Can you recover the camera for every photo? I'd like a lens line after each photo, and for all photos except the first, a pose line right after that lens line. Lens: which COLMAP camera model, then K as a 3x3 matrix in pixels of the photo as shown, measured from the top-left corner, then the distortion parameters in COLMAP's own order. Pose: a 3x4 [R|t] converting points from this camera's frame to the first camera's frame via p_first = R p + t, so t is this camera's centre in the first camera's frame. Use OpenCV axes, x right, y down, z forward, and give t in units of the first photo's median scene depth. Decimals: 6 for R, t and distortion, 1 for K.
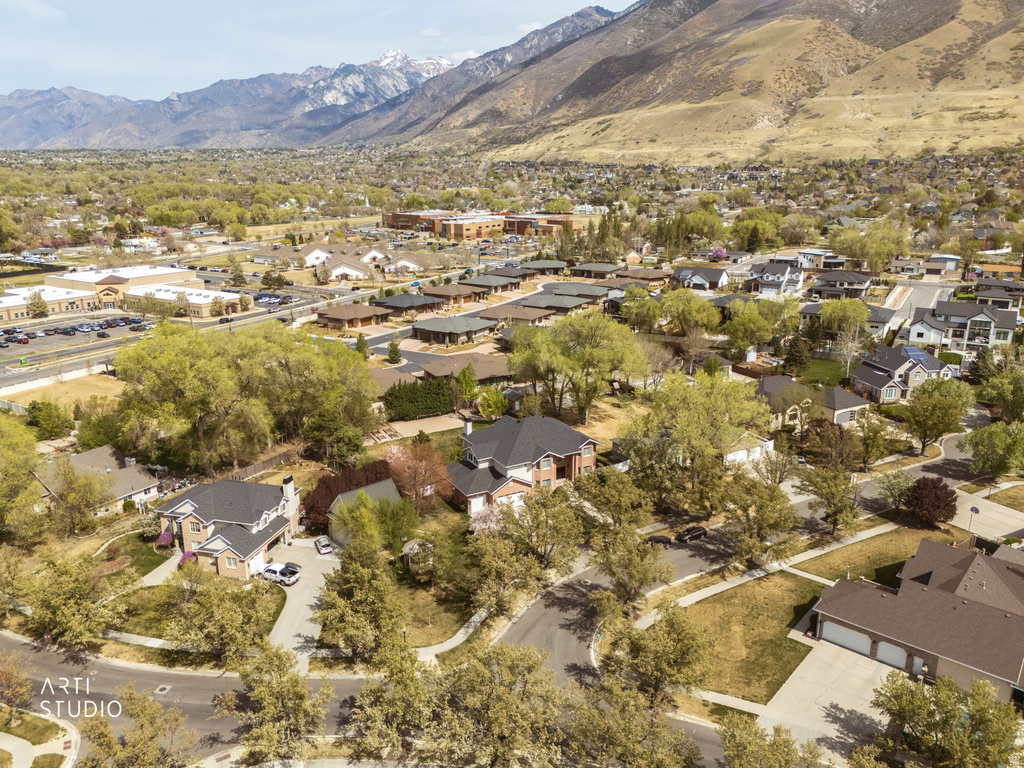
lens RADIAL K [[757.3, 0, 516.6], [0, 757.3, 384.3], [0, 0, 1]] dist [0.065975, -0.061774]
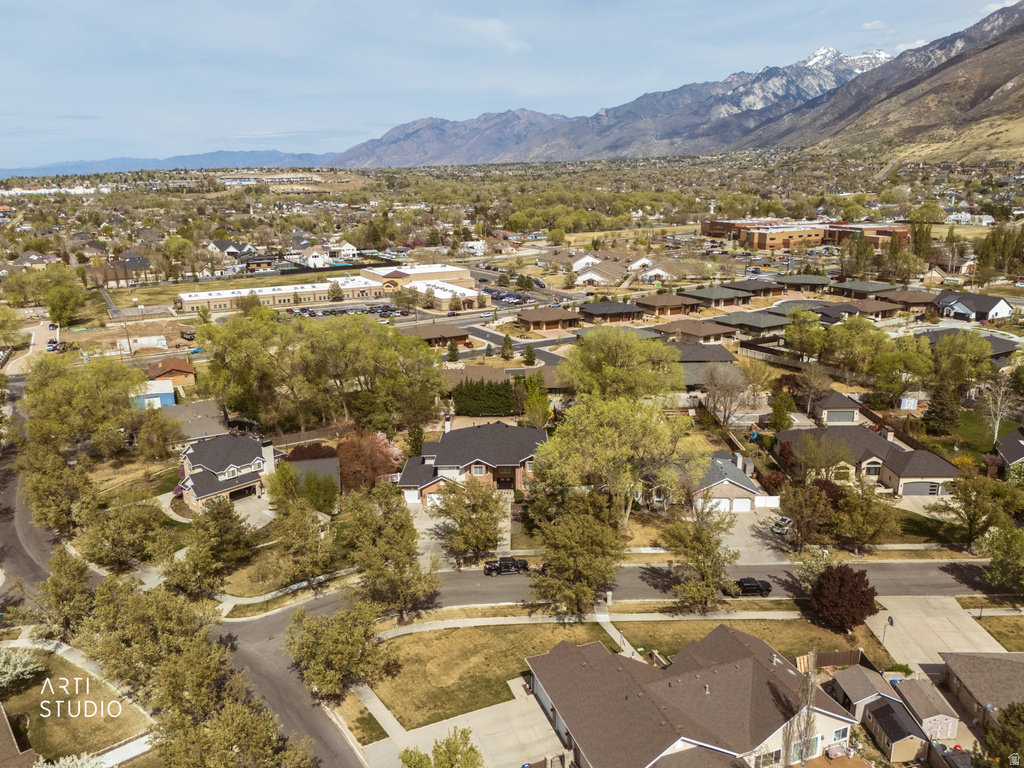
lens RADIAL K [[757.3, 0, 513.5], [0, 757.3, 383.8], [0, 0, 1]] dist [0.065975, -0.061774]
pose [[0.870959, 0.119725, -0.476547, 0.223029], [-0.123714, 0.992048, 0.023133, -0.016311], [0.475527, 0.038807, 0.878845, 0.048428]]
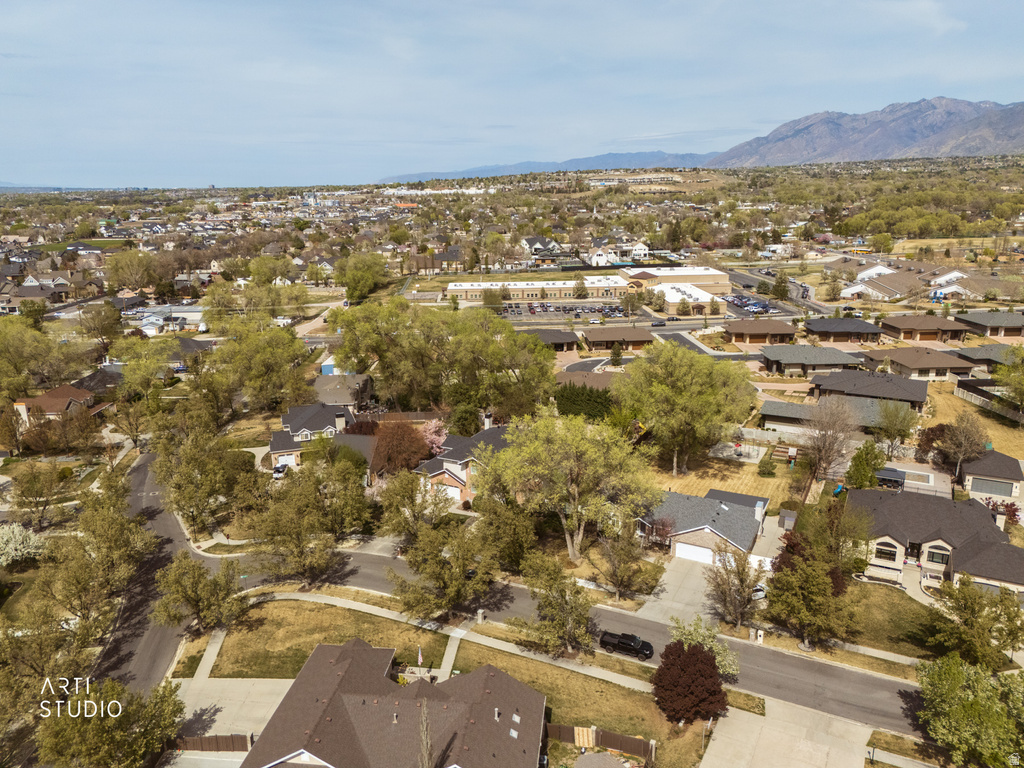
lens RADIAL K [[757.3, 0, 511.1], [0, 757.3, 378.2], [0, 0, 1]] dist [0.065975, -0.061774]
pose [[0.548009, 0.203650, -0.811303, 0.353873], [-0.217418, 0.971253, 0.096941, -0.050755], [0.807723, 0.123267, 0.576532, 0.172959]]
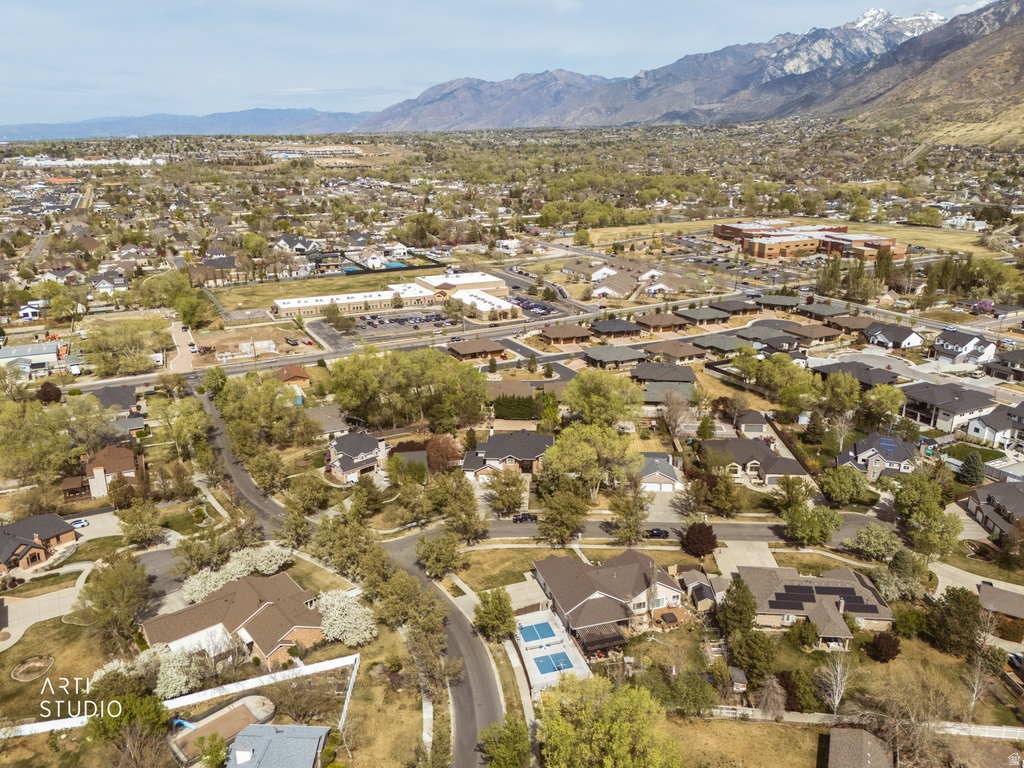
lens RADIAL K [[757.3, 0, 511.3], [0, 757.3, 383.5], [0, 0, 1]] dist [0.065975, -0.061774]
pose [[0.846672, 0.164266, -0.506125, 0.351643], [-0.146130, 0.986367, 0.075677, -0.079628], [0.511656, 0.009886, 0.859133, -0.186161]]
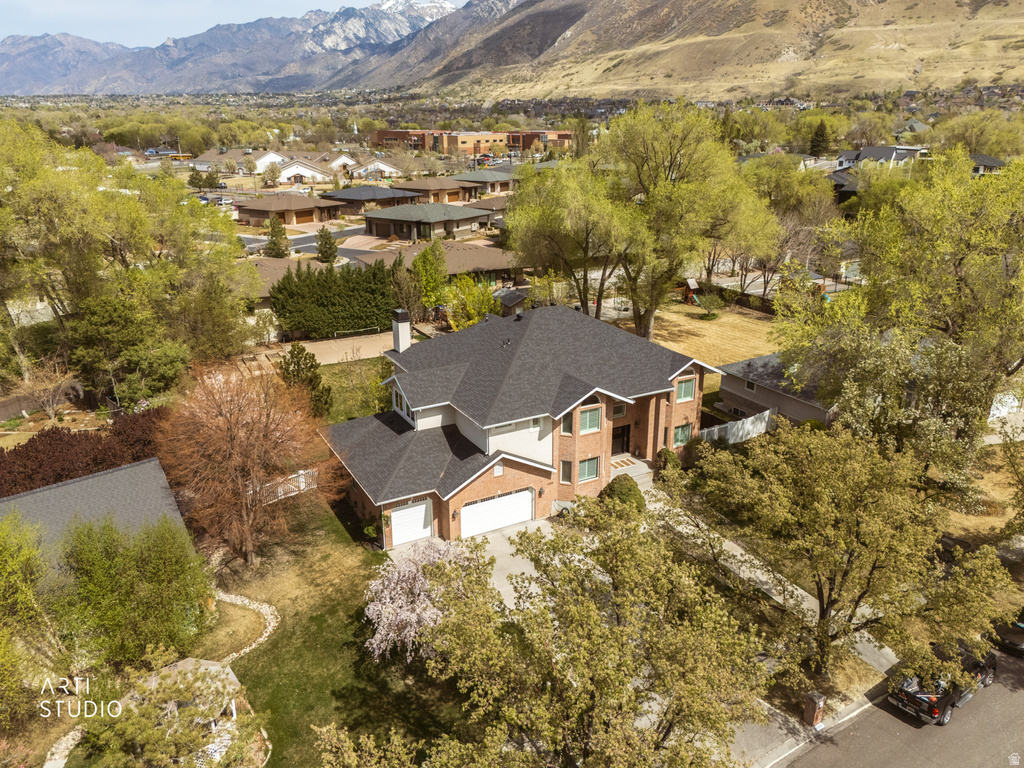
lens RADIAL K [[757.3, 0, 516.8], [0, 757.3, 384.6], [0, 0, 1]] dist [0.065975, -0.061774]
pose [[0.999973, 0.001591, -0.007227, 0.001985], [-0.001172, 0.998345, 0.057505, 0.026254], [0.007307, -0.057495, 0.998319, 0.246773]]
